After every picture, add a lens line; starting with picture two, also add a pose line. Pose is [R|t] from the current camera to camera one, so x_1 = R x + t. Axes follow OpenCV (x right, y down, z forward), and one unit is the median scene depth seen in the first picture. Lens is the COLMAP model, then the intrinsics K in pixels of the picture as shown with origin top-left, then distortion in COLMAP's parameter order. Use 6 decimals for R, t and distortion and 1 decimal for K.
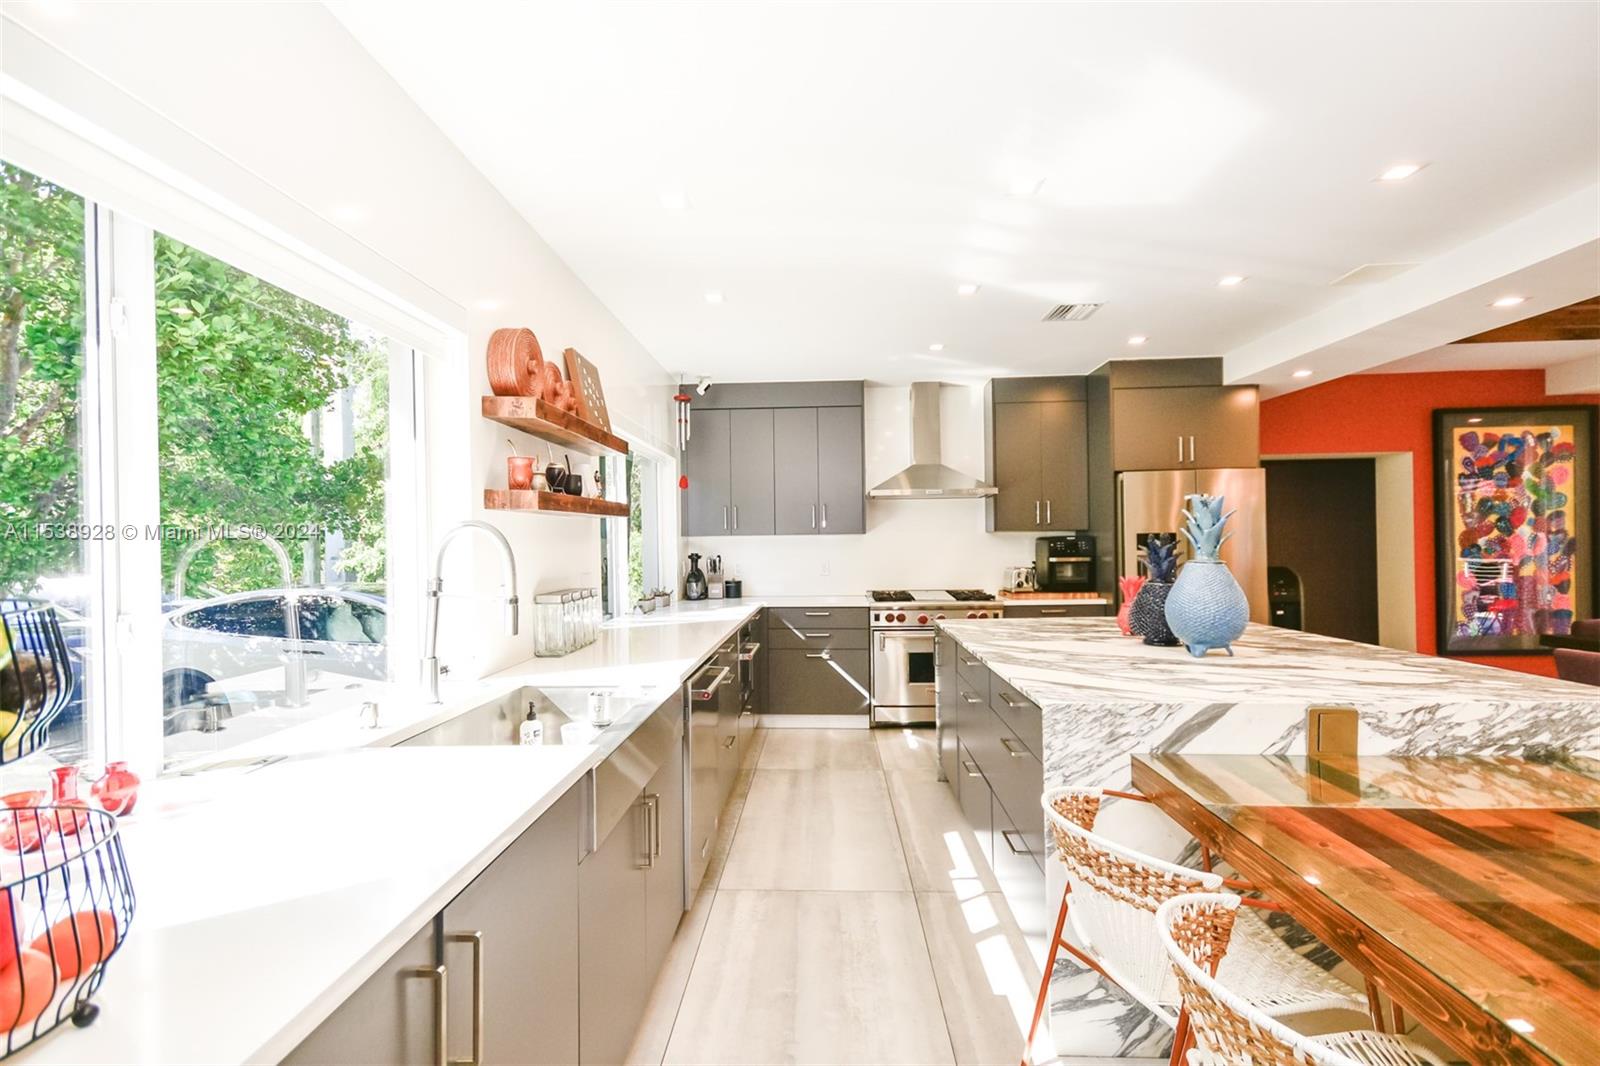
lens RADIAL K [[734.9, 0, 798.3], [0, 734.9, 542.3], [0, 0, 1]] dist [0.017588, -0.004876]
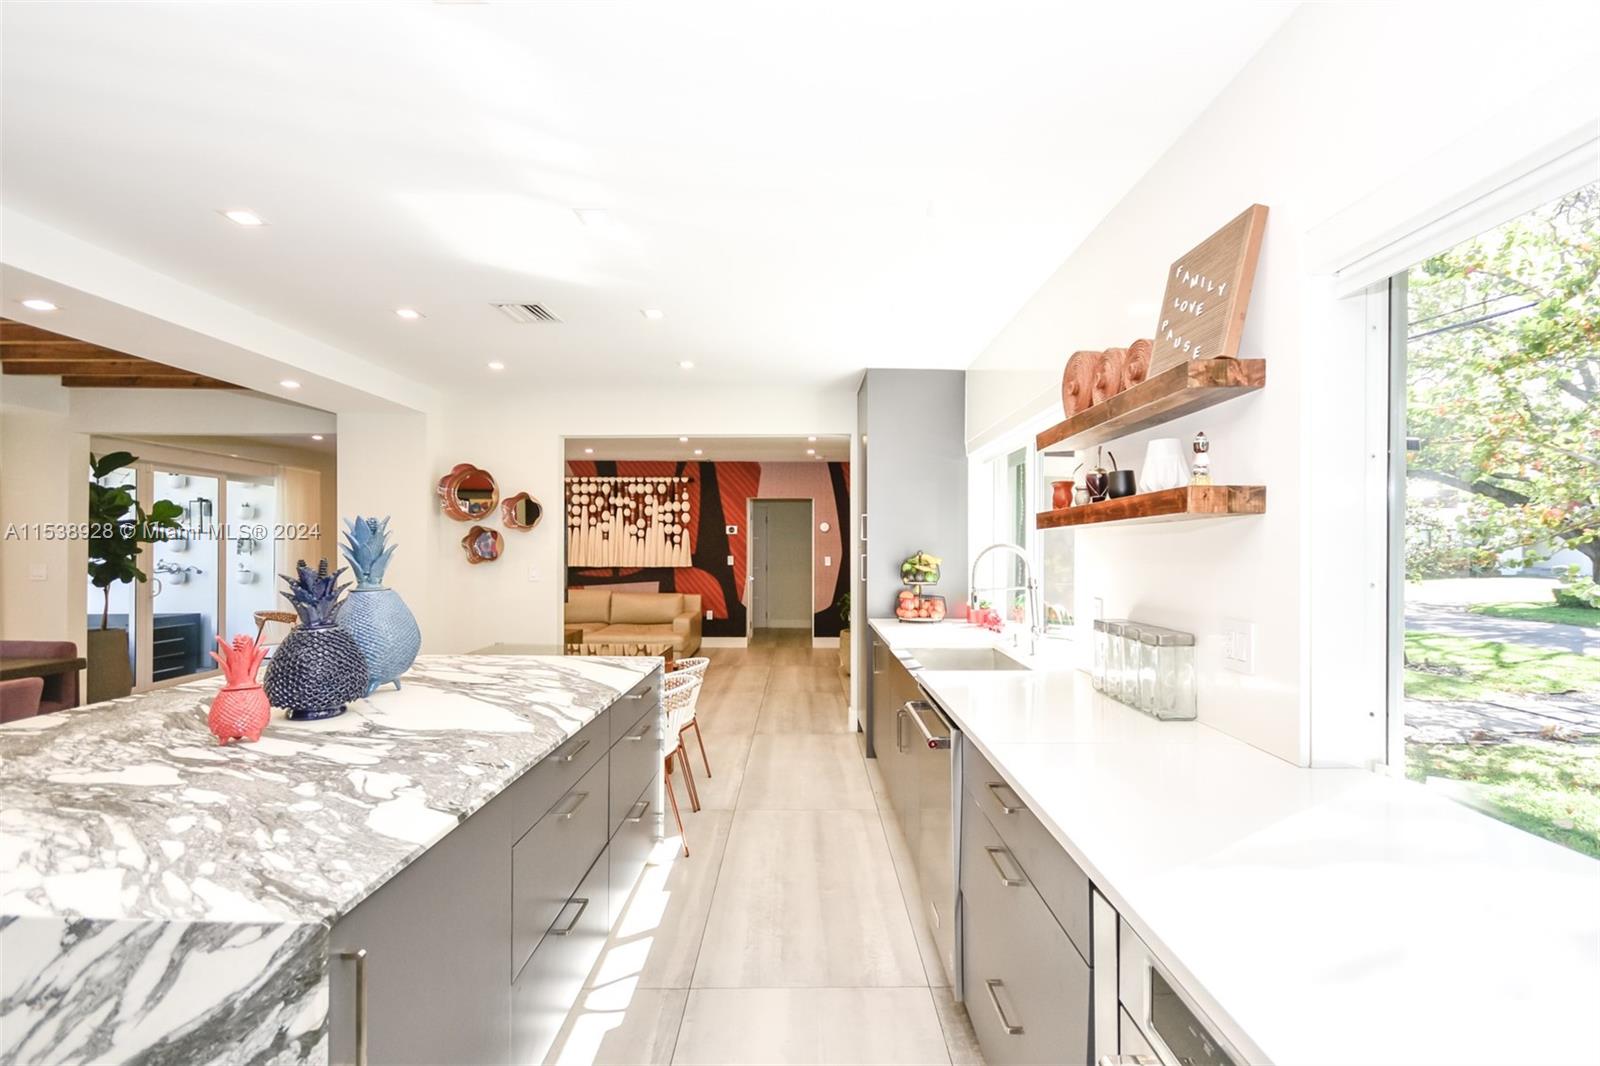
lens RADIAL K [[709.9, 0, 793.0], [0, 709.9, 536.2], [0, 0, 1]] dist [0.021580, -0.011365]
pose [[-0.999664, 0.012568, -0.022652, 0.025428], [0.012932, 0.999788, -0.016015, -0.008788], [0.022446, -0.016302, -0.999615, 0.950310]]
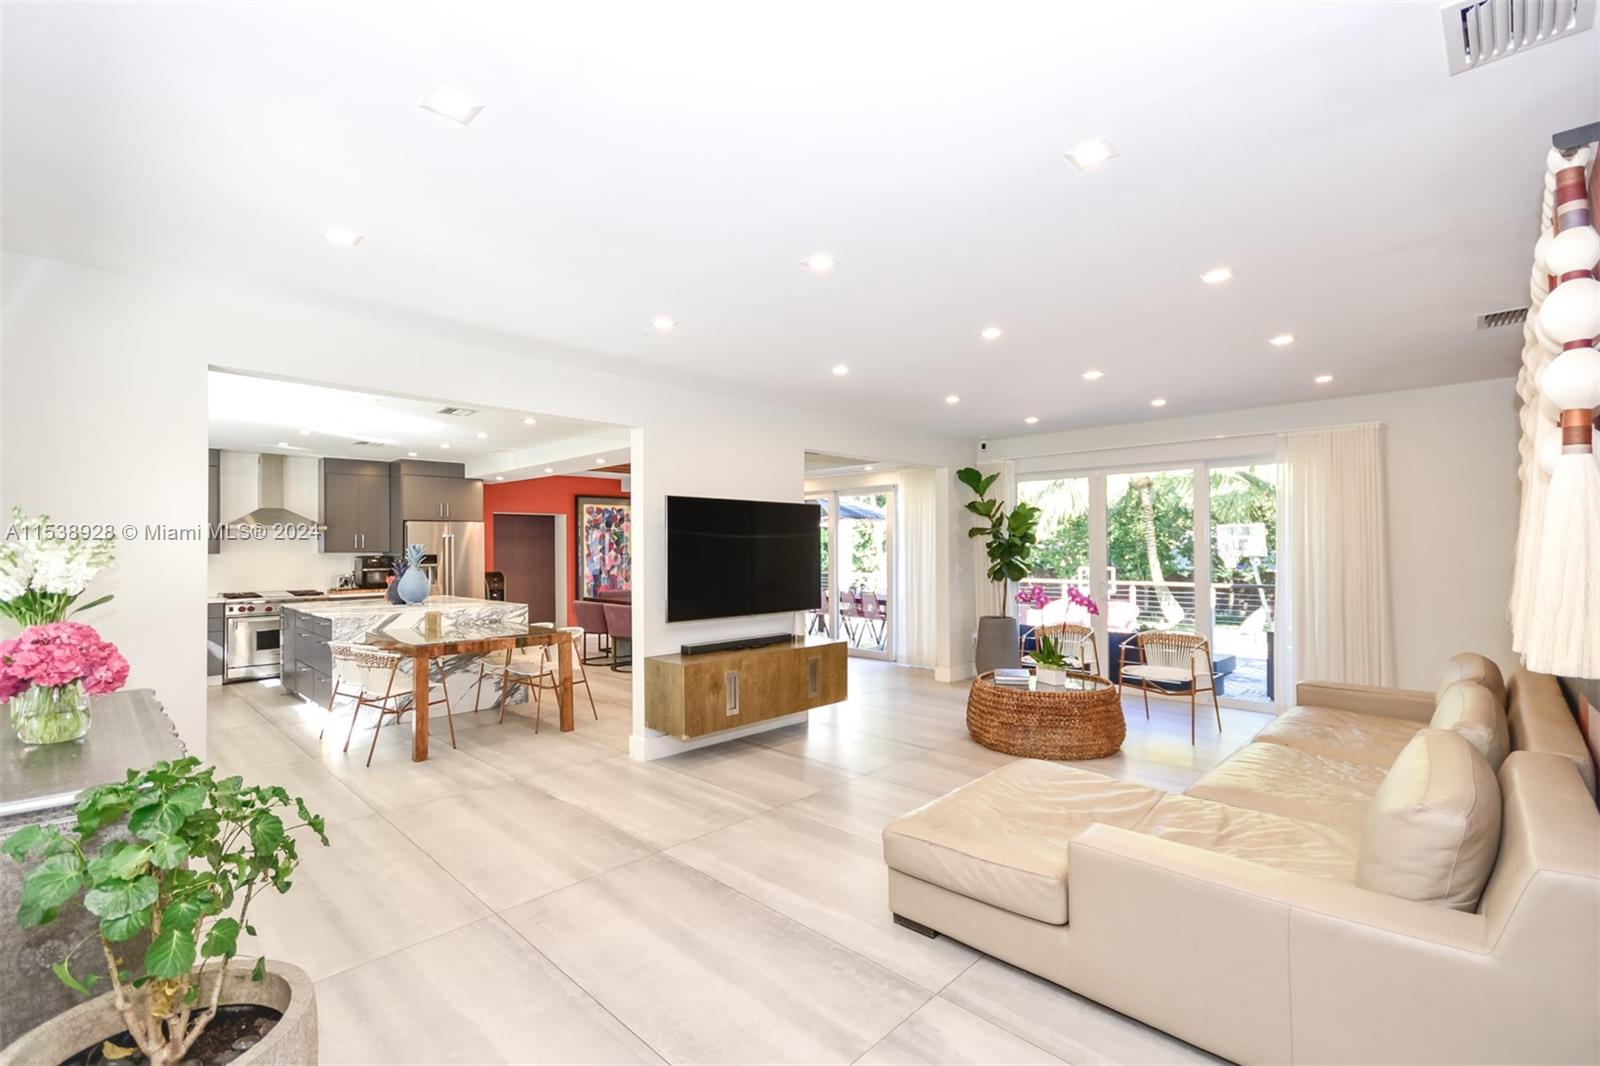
lens RADIAL K [[709.9, 0, 799.5], [0, 709.9, 543.6], [0, 0, 1]] dist [0.021580, -0.011365]
pose [[0.675583, 0.015749, 0.737116, -0.188398], [-0.004659, 0.999843, -0.017092, -0.012832], [-0.737269, 0.008113, 0.675550, -0.842661]]
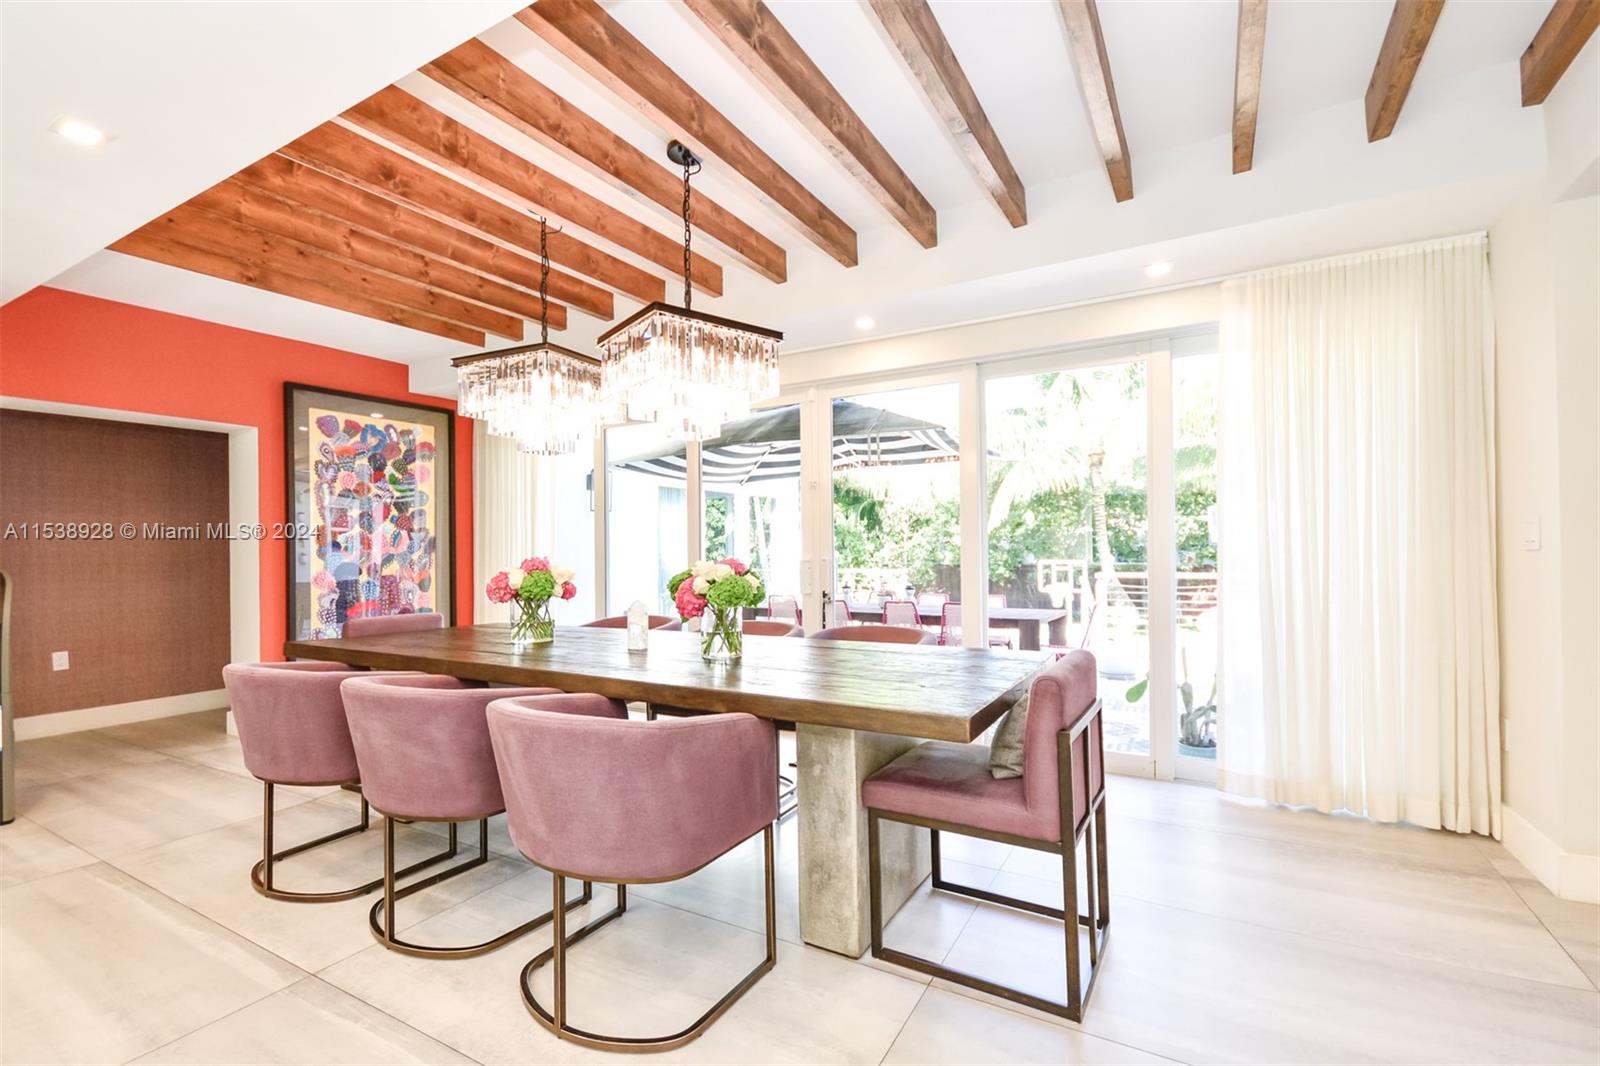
lens RADIAL K [[709.9, 0, 794.5], [0, 709.9, 545.4], [0, 0, 1]] dist [0.021580, -0.011365]
pose [[0.474112, 0.012533, 0.880375, 0.443225], [0.005287, 0.999840, -0.017081, 0.026452], [-0.880449, 0.012753, 0.473970, 0.113026]]
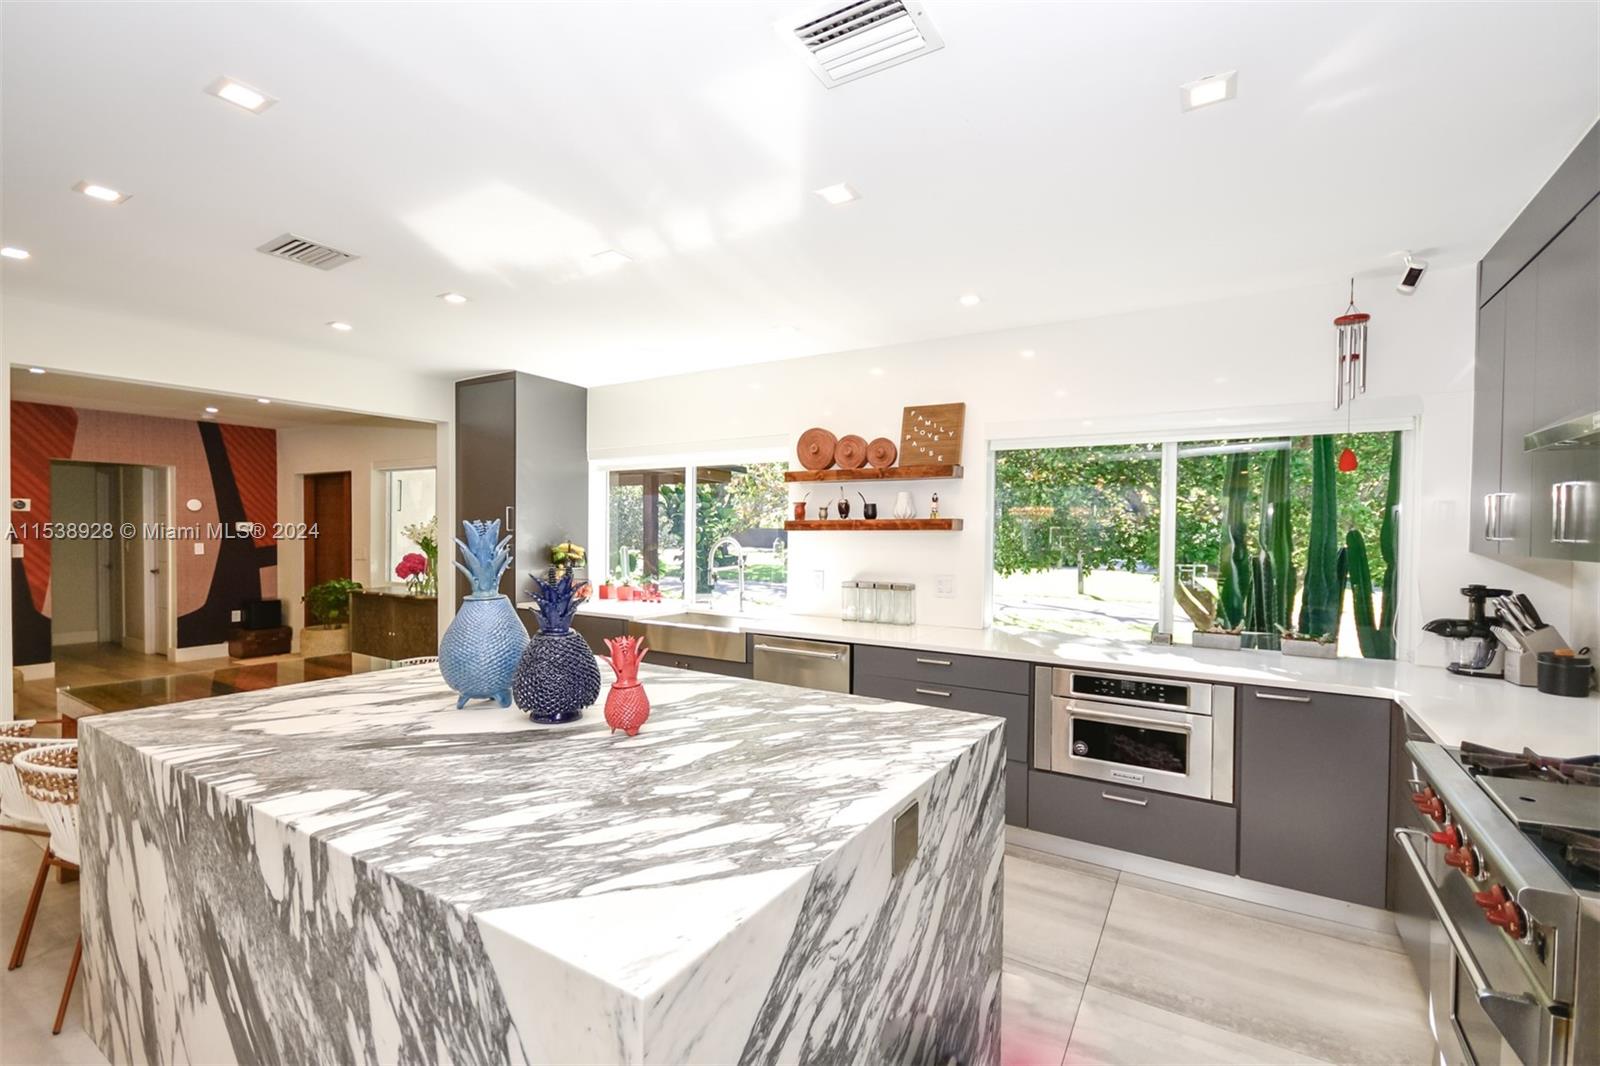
lens RADIAL K [[709.9, 0, 796.4], [0, 709.9, 524.6], [0, 0, 1]] dist [0.021580, -0.011365]
pose [[-0.498531, 0.003853, -0.866863, 0.542184], [-0.001157, 0.999986, 0.005109, -0.030433], [0.866871, 0.003550, -0.498520, 0.868949]]
